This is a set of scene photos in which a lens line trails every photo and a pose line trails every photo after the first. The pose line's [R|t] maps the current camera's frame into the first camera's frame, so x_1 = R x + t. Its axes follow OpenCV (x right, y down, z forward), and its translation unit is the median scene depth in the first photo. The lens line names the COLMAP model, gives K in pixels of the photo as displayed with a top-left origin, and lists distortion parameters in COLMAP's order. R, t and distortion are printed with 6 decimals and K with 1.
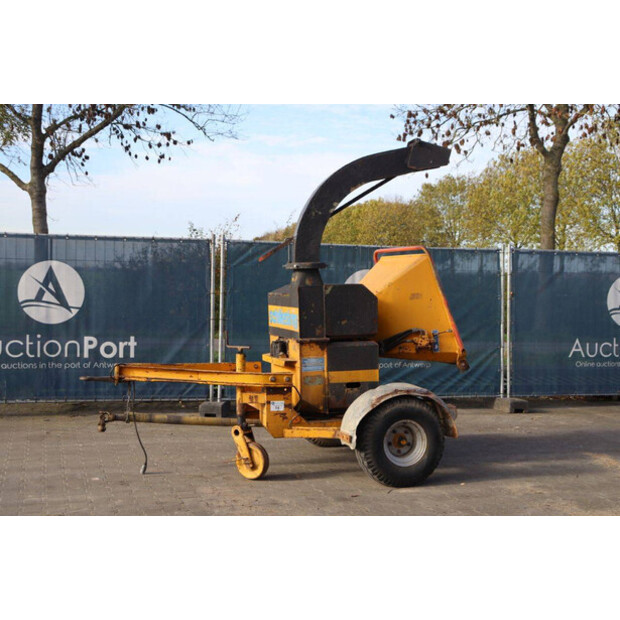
lens RADIAL K [[850.6, 0, 309.9], [0, 850.6, 312.7], [0, 0, 1]] dist [0.078723, 0.000000]
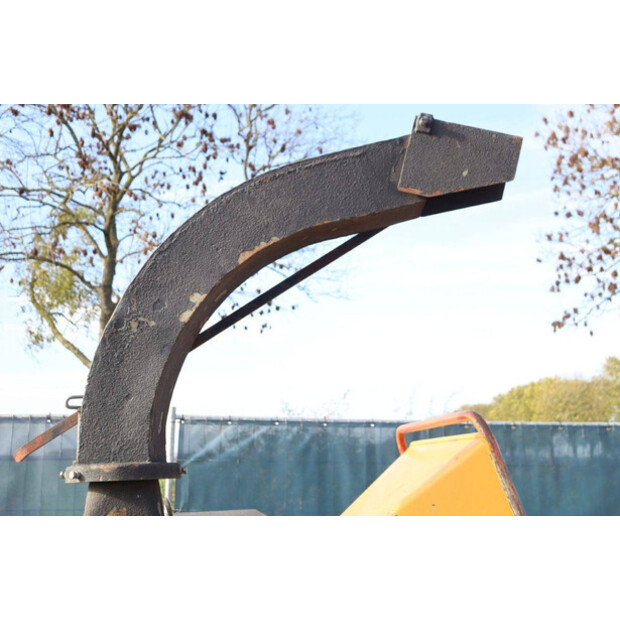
lens RADIAL K [[897.0, 0, 307.3], [0, 897.0, 313.5], [0, 0, 1]] dist [0.067859, 0.000000]
pose [[0.981339, -0.045474, -0.186831, 0.135915], [0.005735, 0.978123, -0.207948, -0.038797], [0.192200, 0.202996, 0.960131, 0.601232]]
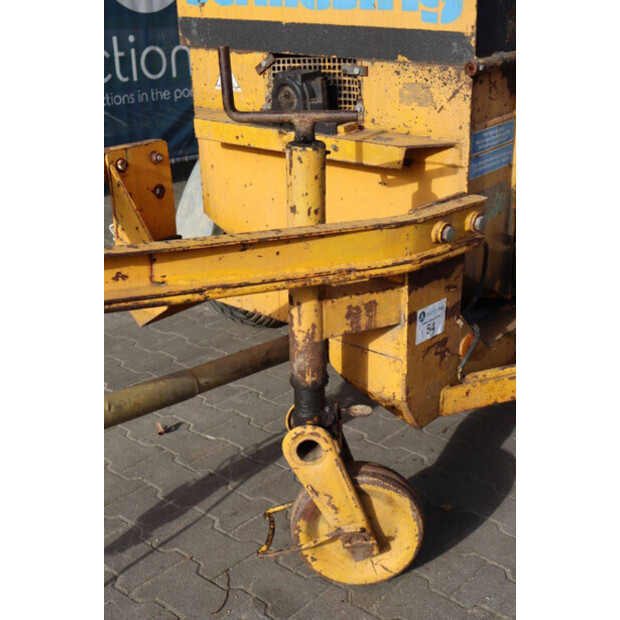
lens RADIAL K [[902.9, 0, 309.2], [0, 902.9, 305.2], [0, 0, 1]] dist [0.093592, 0.000000]
pose [[0.853212, -0.198955, 0.482127, -0.192029], [0.032430, 0.942834, 0.331680, 0.006542], [-0.520555, -0.267358, 0.810890, 0.717830]]
